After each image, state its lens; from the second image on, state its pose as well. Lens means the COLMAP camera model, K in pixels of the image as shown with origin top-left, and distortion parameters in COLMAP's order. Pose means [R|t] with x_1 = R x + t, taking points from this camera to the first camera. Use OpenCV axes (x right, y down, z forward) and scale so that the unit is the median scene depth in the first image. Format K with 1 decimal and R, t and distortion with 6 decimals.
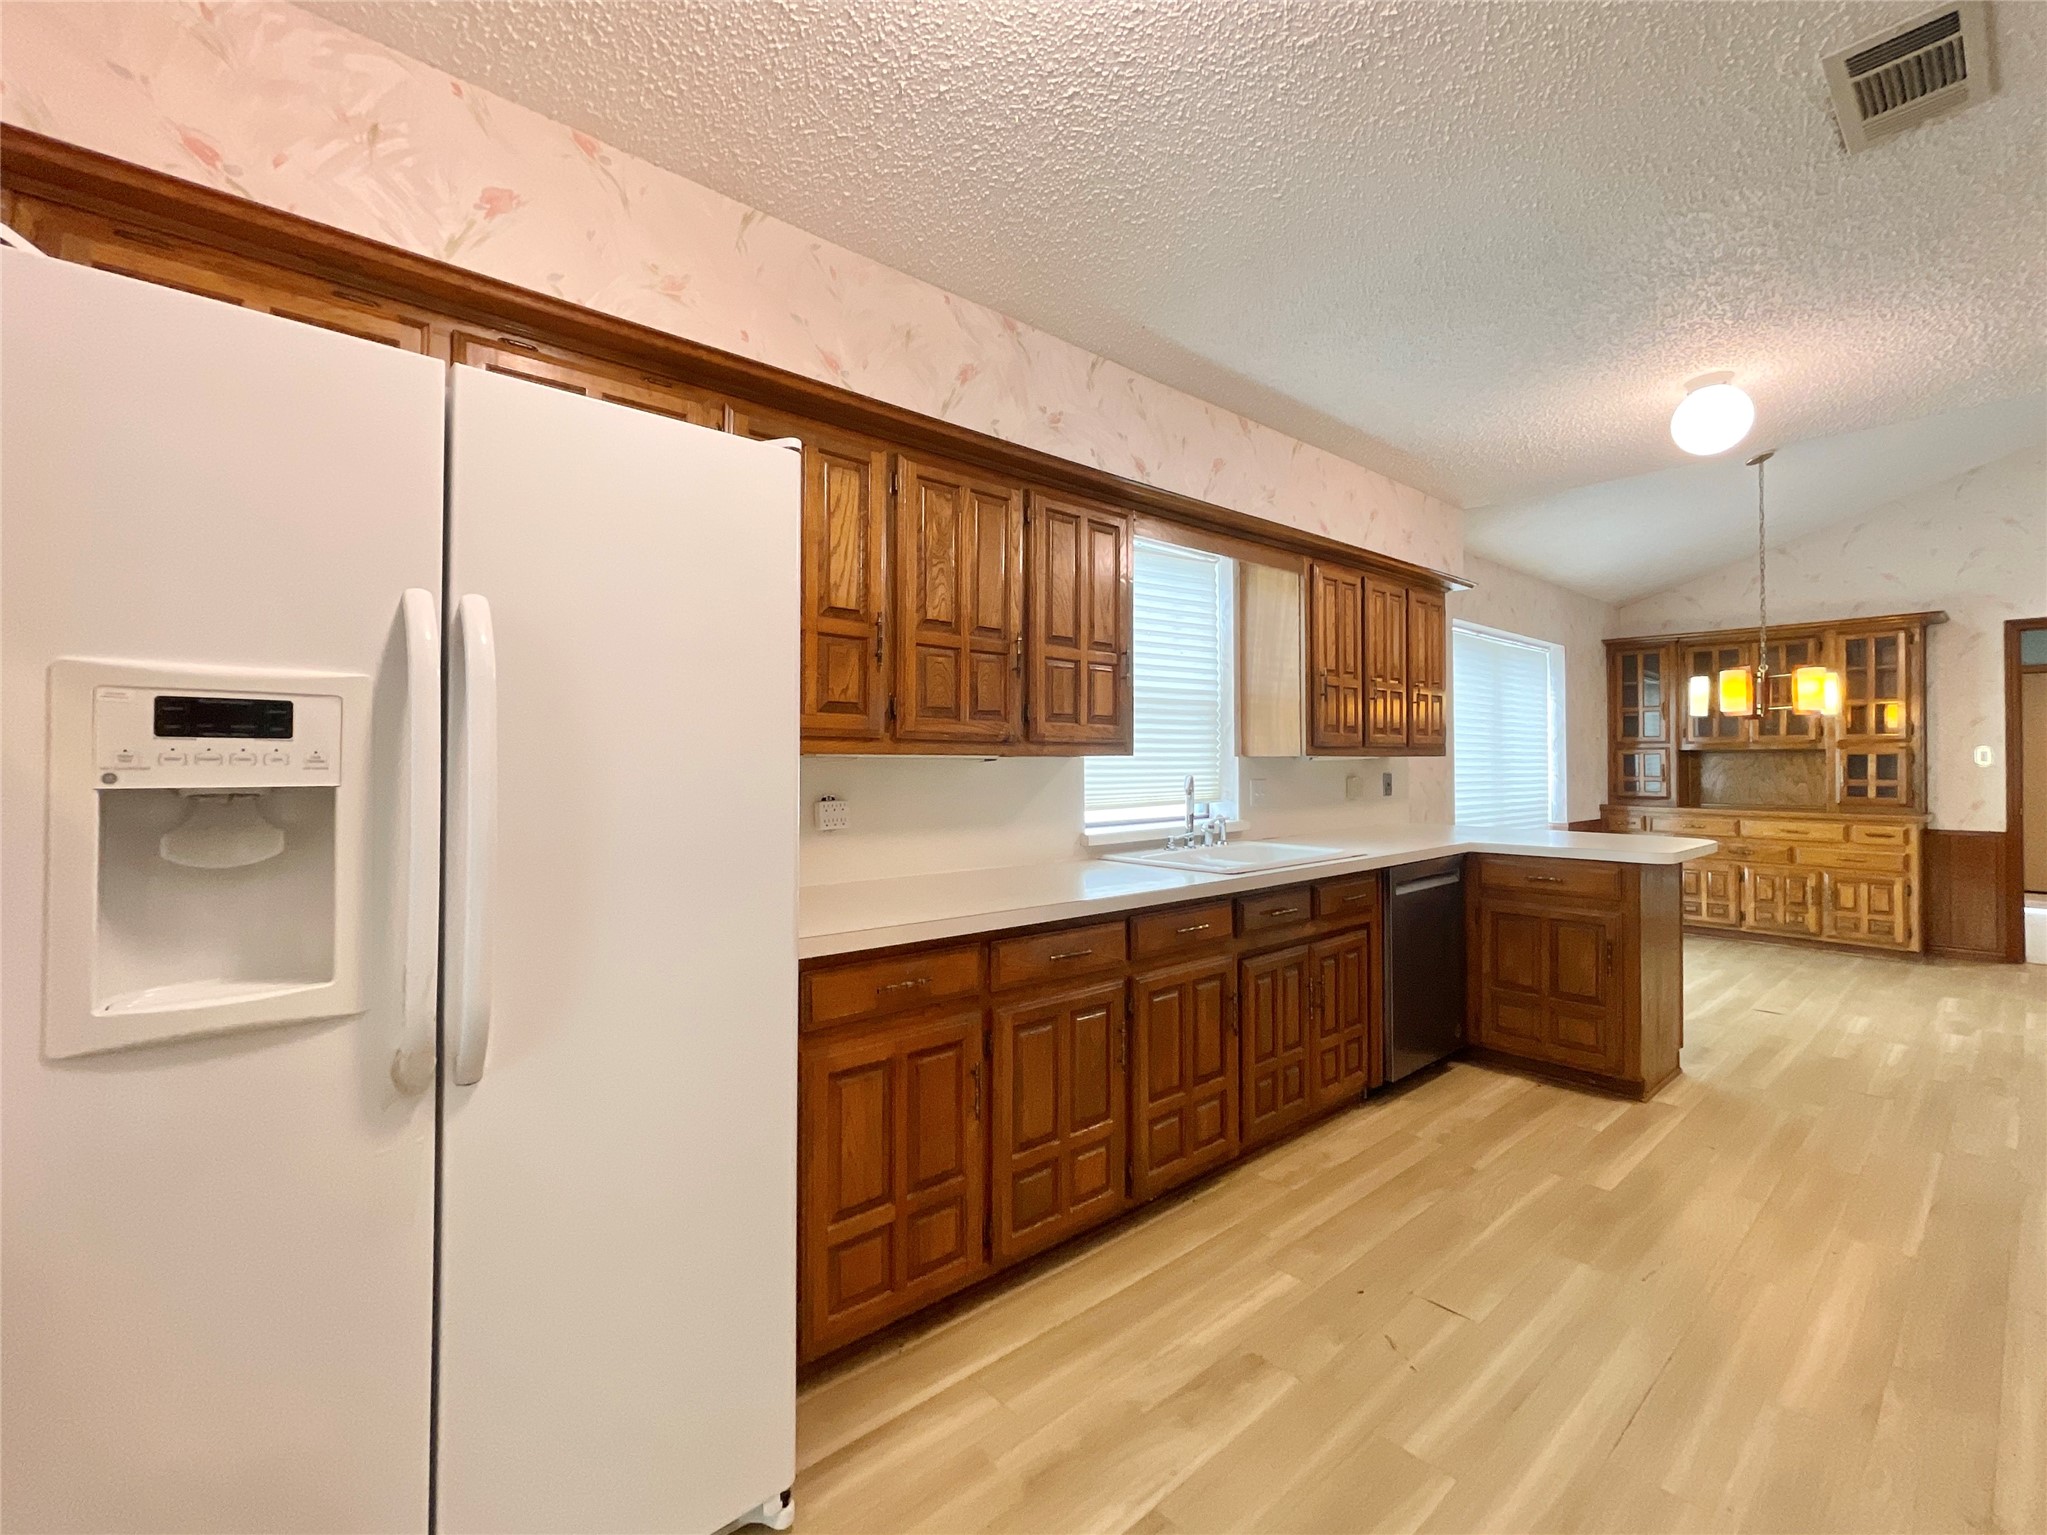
lens RADIAL K [[877.6, 0, 1022.1], [0, 877.6, 753.6], [0, 0, 1]] dist [0.000081, -0.000197]
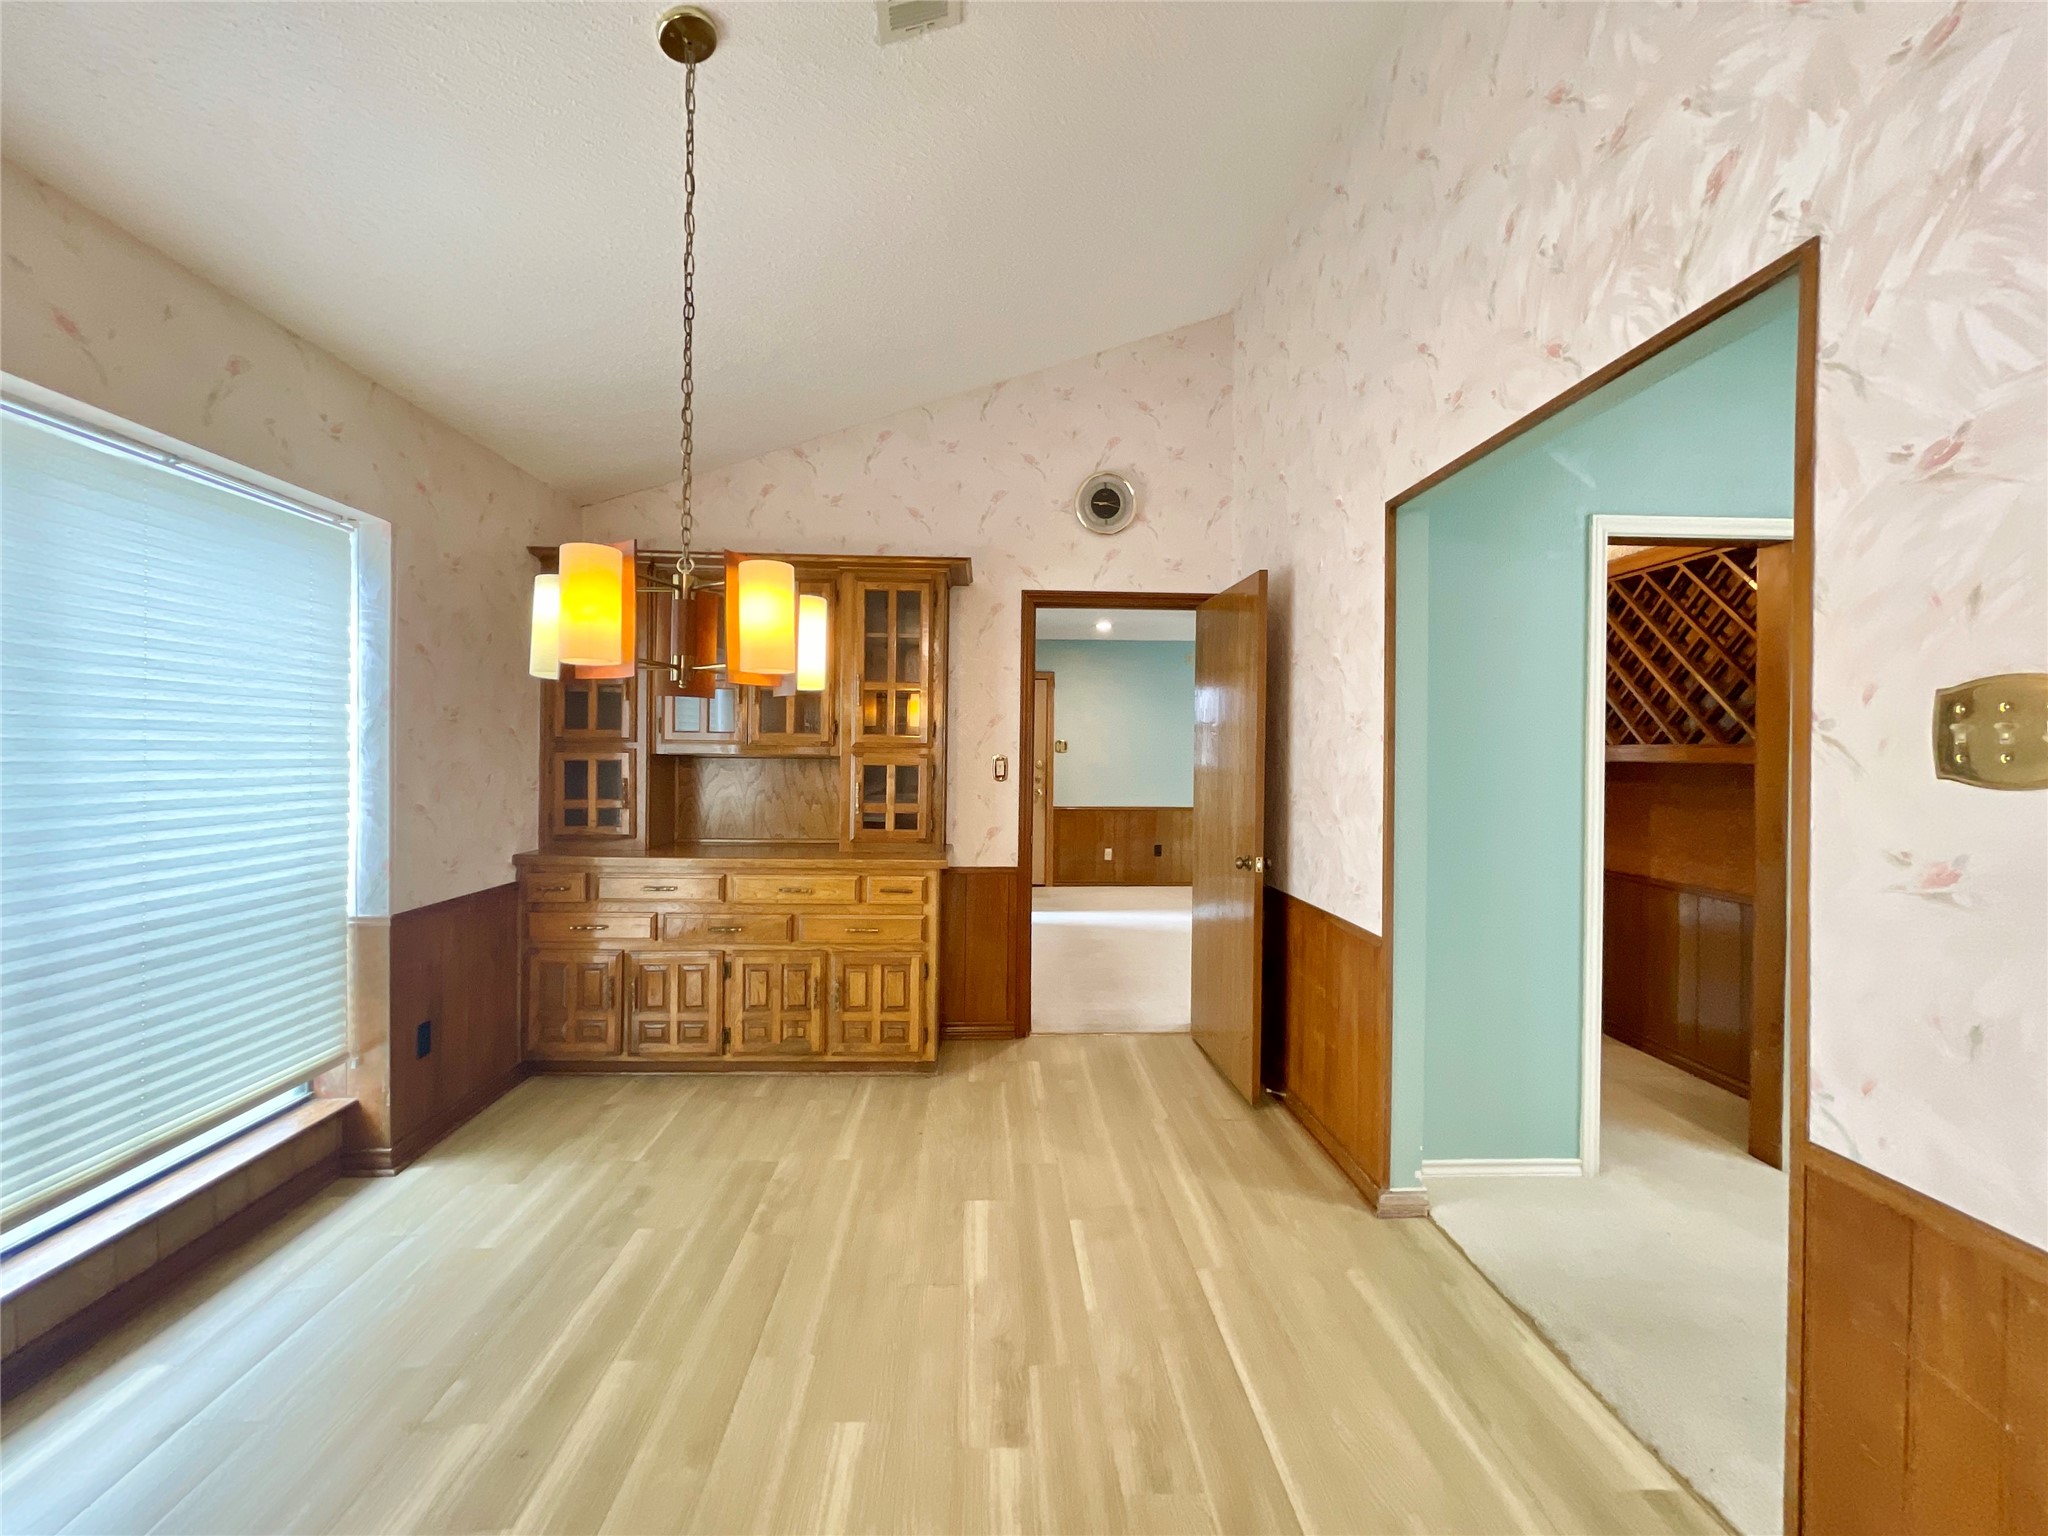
lens RADIAL K [[851.0, 0, 1029.2], [0, 851.0, 752.9], [0, 0, 1]] dist [-0.000477, -0.000557]
pose [[0.617414, 0.006232, 0.786614, 0.516538], [-0.018266, 0.999813, 0.006417, -0.014750], [-0.786426, -0.018330, 0.617412, 0.510232]]
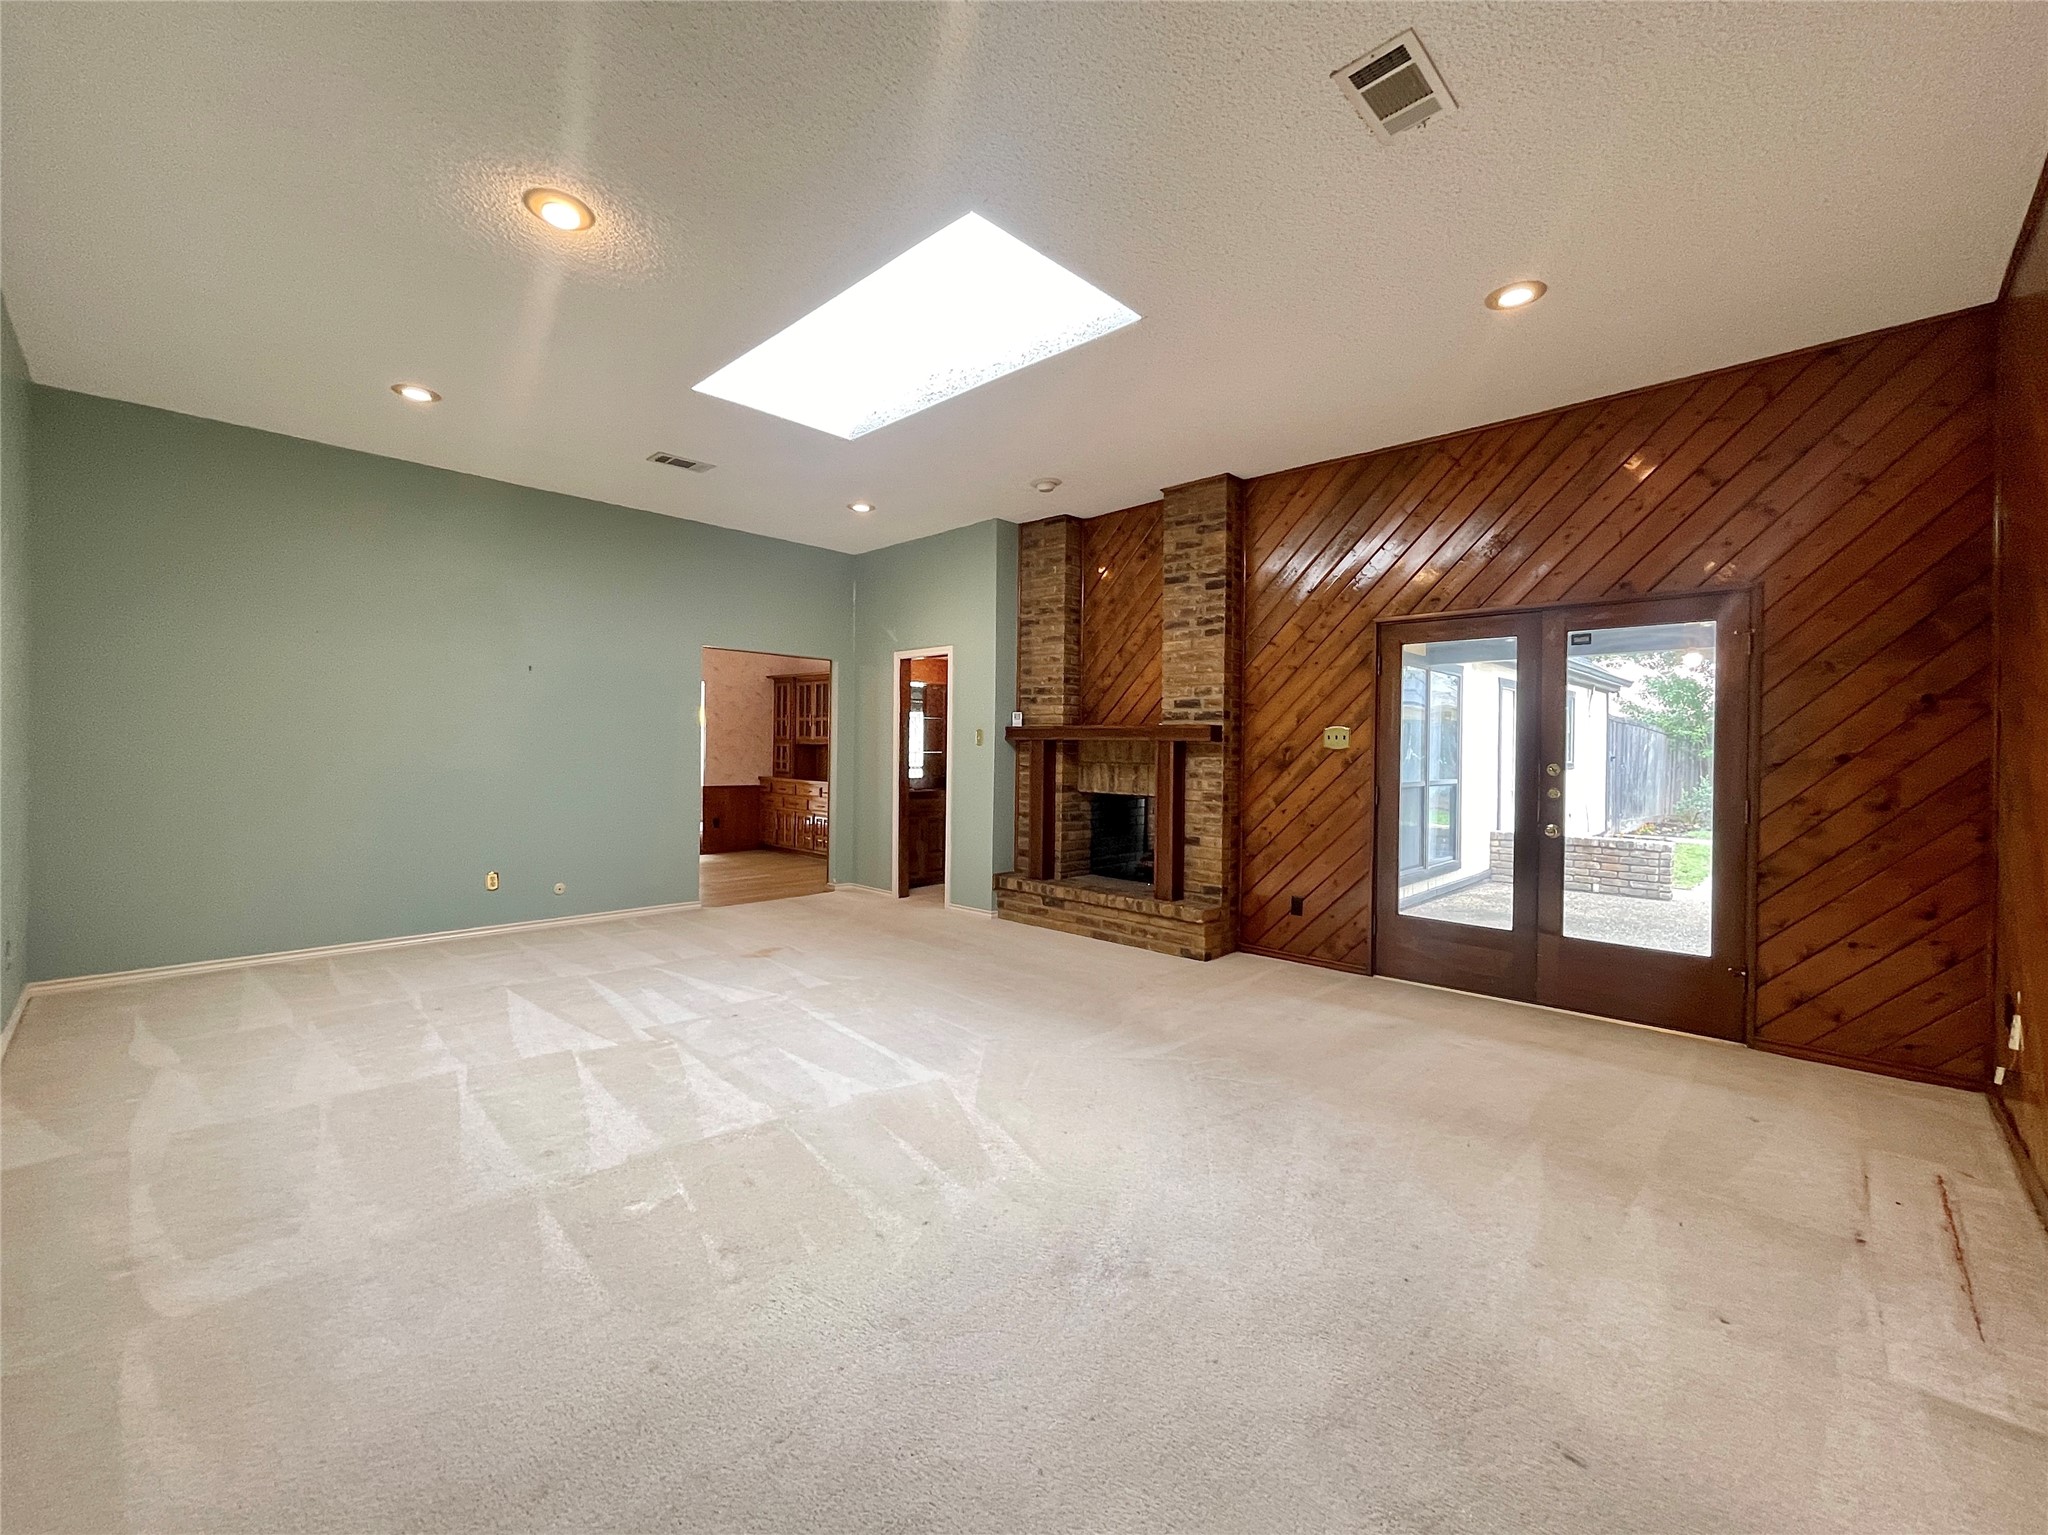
lens RADIAL K [[851.0, 0, 1029.2], [0, 851.0, 752.4], [0, 0, 1]] dist [-0.000477, -0.000557]
pose [[0.995492, 0.012028, 0.094084, 1.173172], [-0.013592, 0.999780, 0.016001, -0.022669], [-0.093870, -0.017208, 0.995436, -0.746358]]
